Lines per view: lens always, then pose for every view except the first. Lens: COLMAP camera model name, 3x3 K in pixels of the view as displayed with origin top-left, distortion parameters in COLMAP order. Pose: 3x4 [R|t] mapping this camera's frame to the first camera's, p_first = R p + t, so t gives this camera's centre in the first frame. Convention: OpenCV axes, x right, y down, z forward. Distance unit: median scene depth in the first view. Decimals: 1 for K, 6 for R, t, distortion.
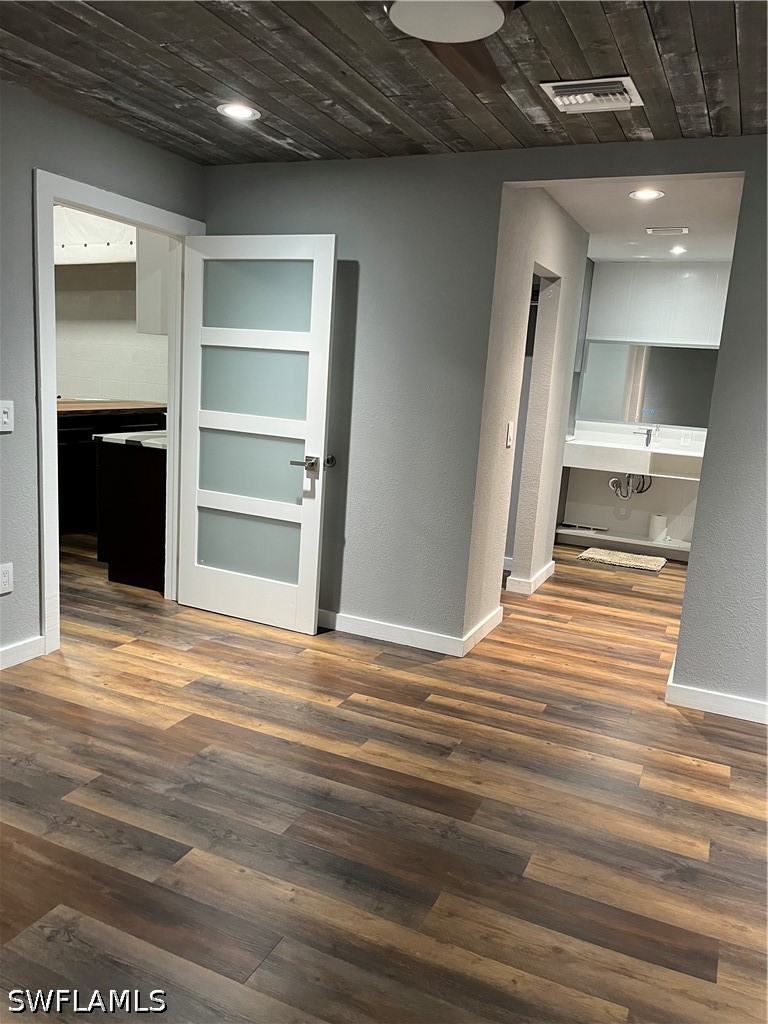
lens RADIAL K [[776.9, 0, 386.3], [0, 776.9, 512.4], [0, 0, 1]] dist [-0.033325, -0.009627]
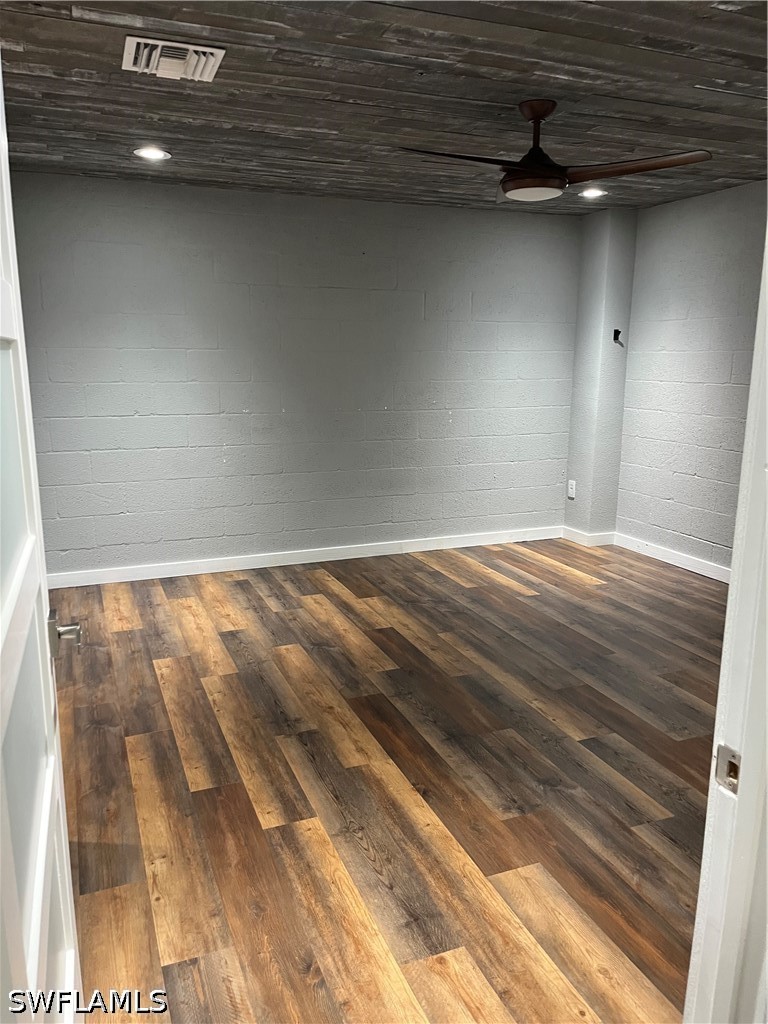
lens RADIAL K [[776.9, 0, 384.0], [0, 776.9, 514.6], [0, 0, 1]] dist [-0.033325, -0.009627]
pose [[-0.726480, -0.208127, 0.654913, -0.607641], [0.071725, 0.924862, 0.373477, -0.335364], [-0.683435, 0.318297, -0.656966, 1.506804]]
